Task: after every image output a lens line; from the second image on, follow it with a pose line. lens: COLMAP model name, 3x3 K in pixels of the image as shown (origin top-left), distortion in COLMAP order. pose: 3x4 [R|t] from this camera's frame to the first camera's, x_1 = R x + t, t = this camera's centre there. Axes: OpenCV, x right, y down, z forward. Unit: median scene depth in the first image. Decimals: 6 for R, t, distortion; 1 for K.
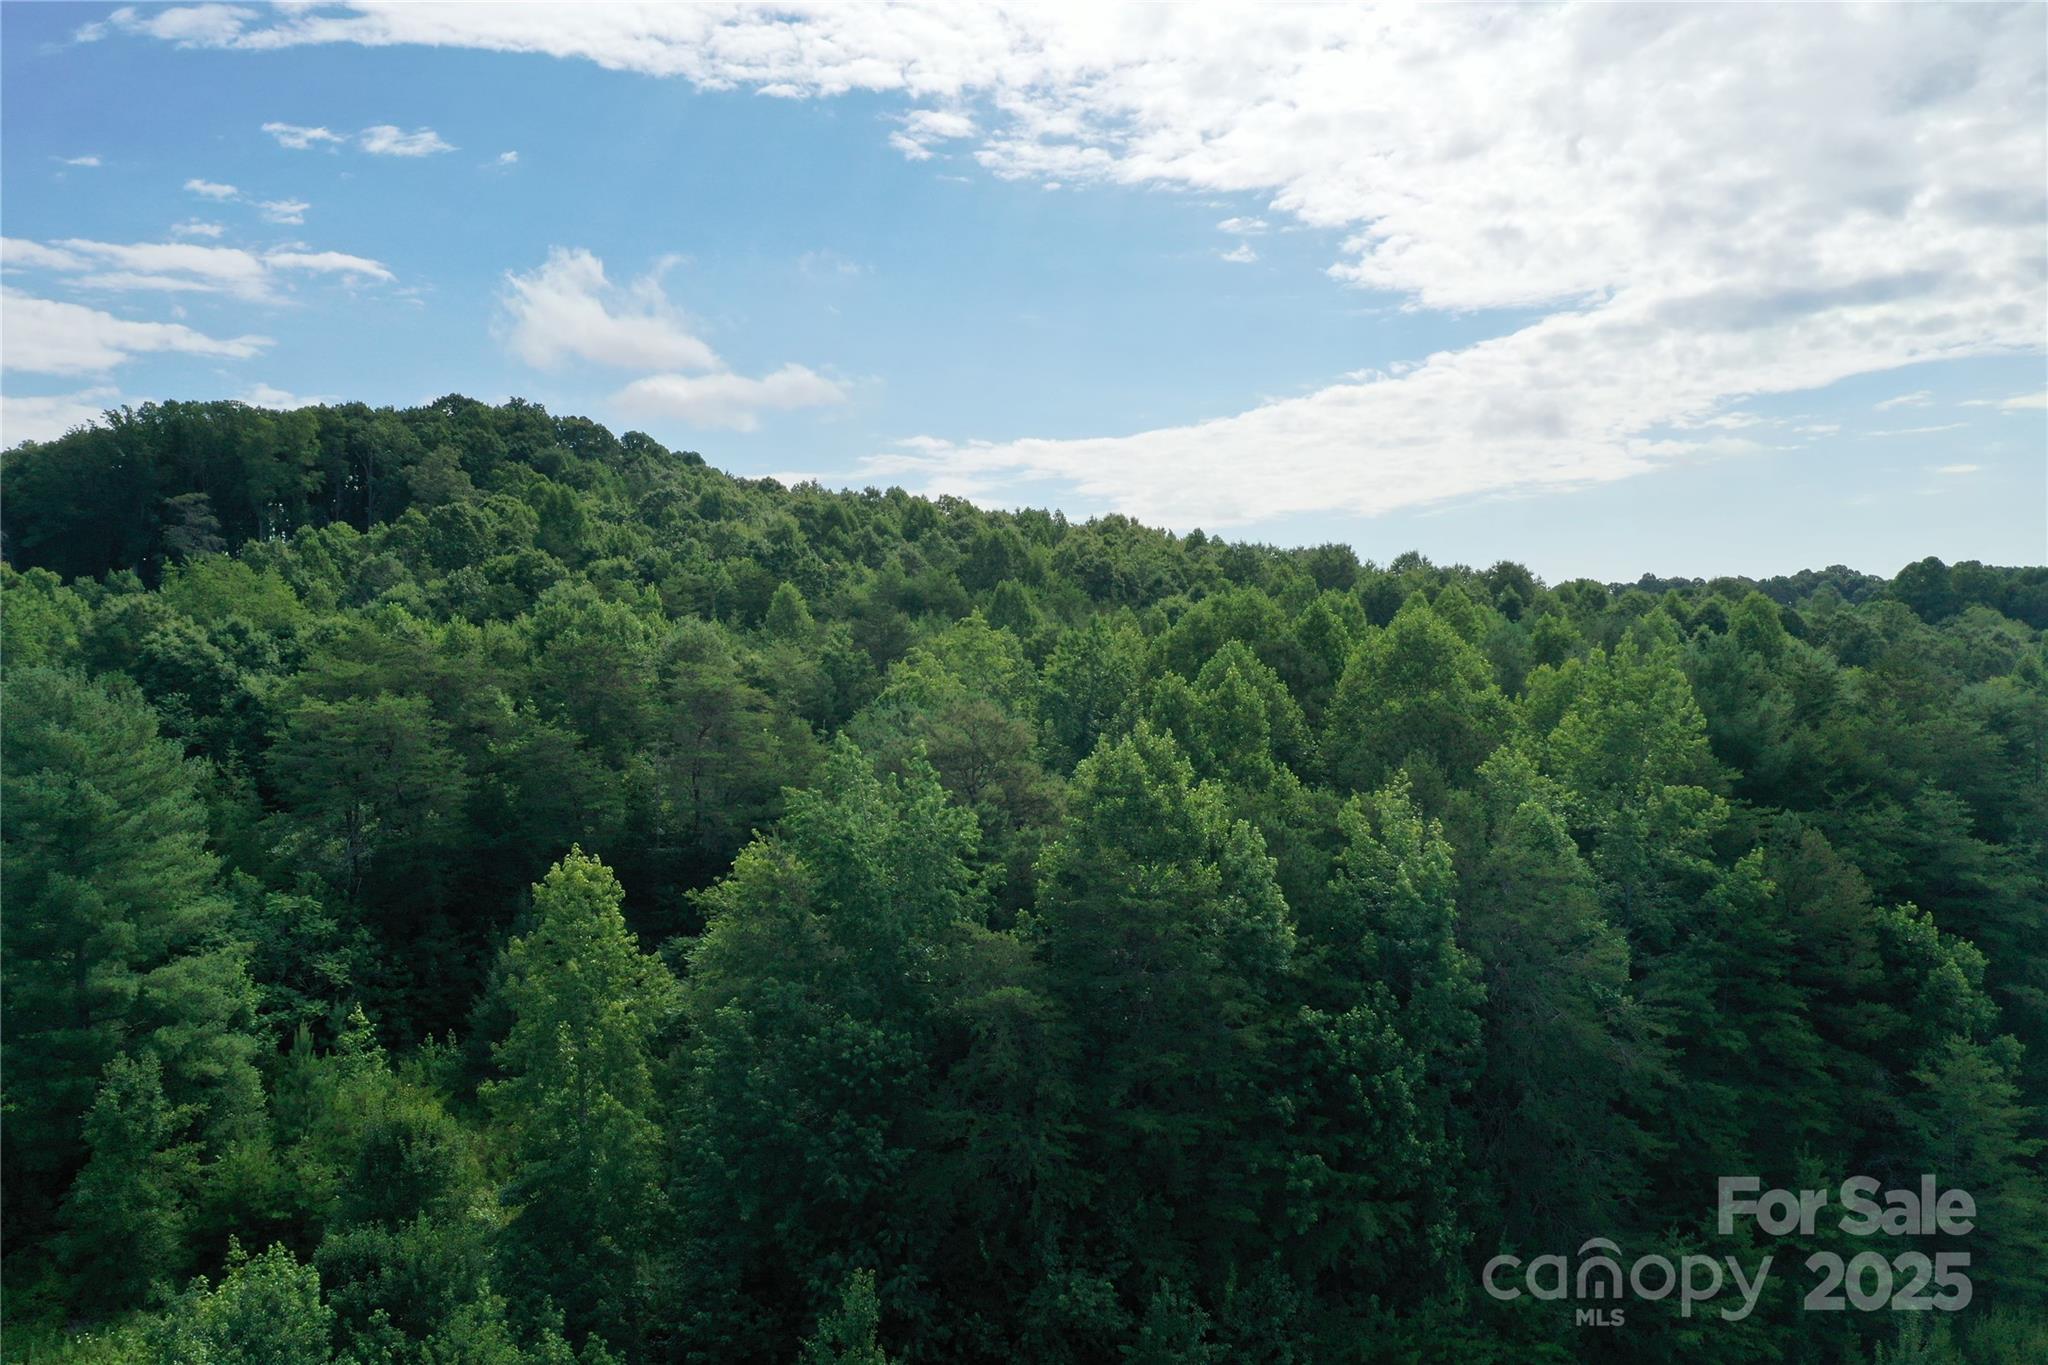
lens RADIAL K [[1628.1, 0, 1036.4], [0, 1628.1, 671.9], [0, 0, 1]] dist [0.007430, 0.005205]
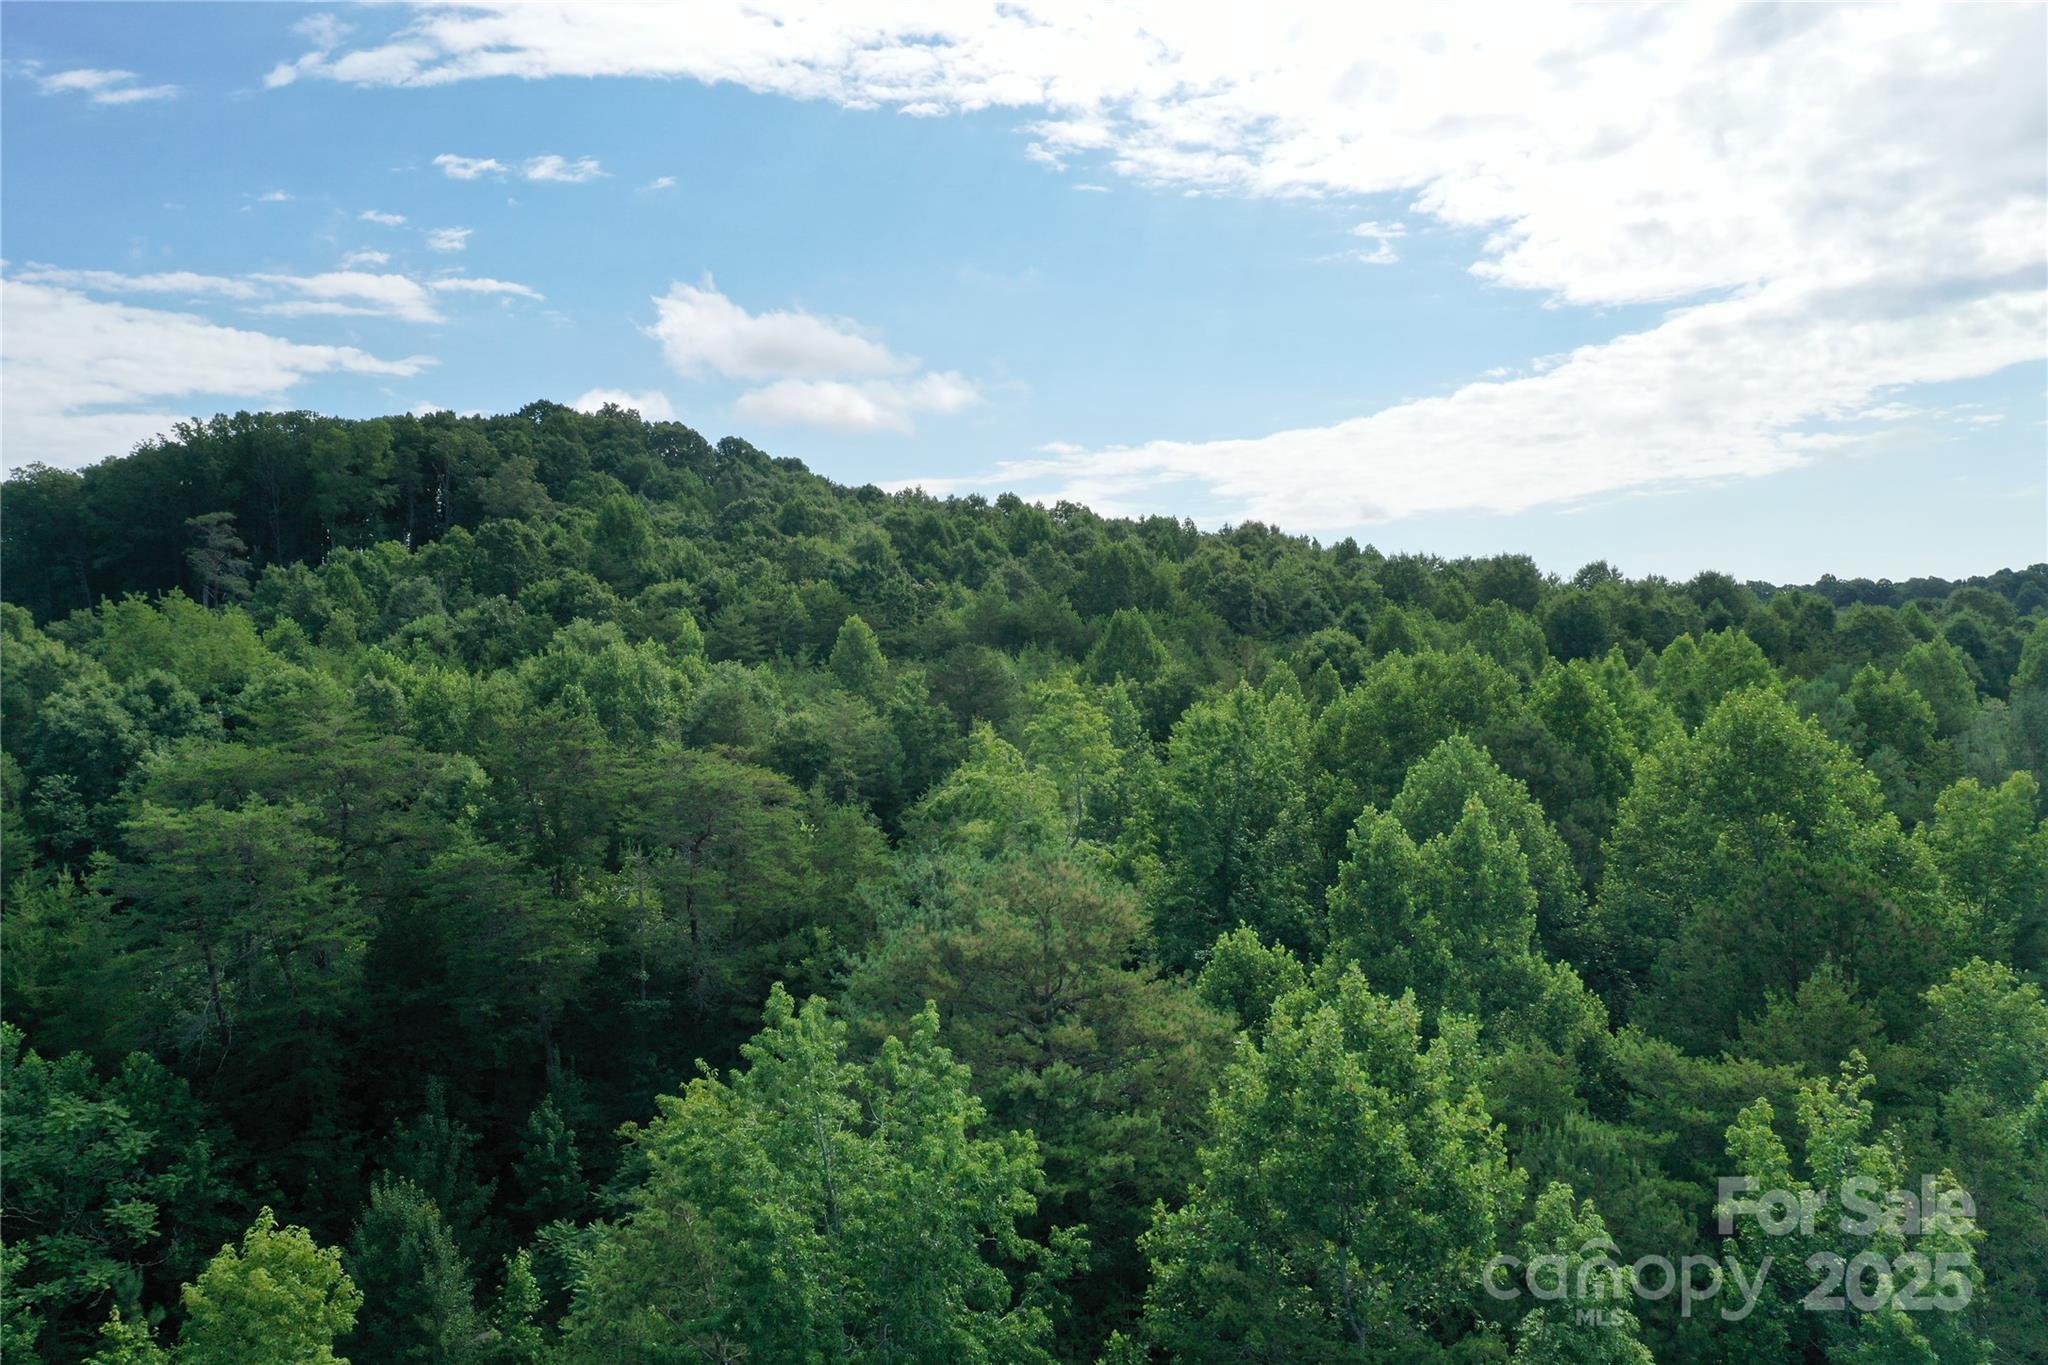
lens RADIAL K [[1568.7, 0, 1024.0], [0, 1568.7, 682.5], [0, 0, 1]] dist [-0.004203, 0.000509]
pose [[0.995859, -0.001103, -0.090902, 0.002224], [0.002021, 0.999948, 0.010005, -0.019796], [0.090886, -0.010147, 0.995810, 0.151283]]
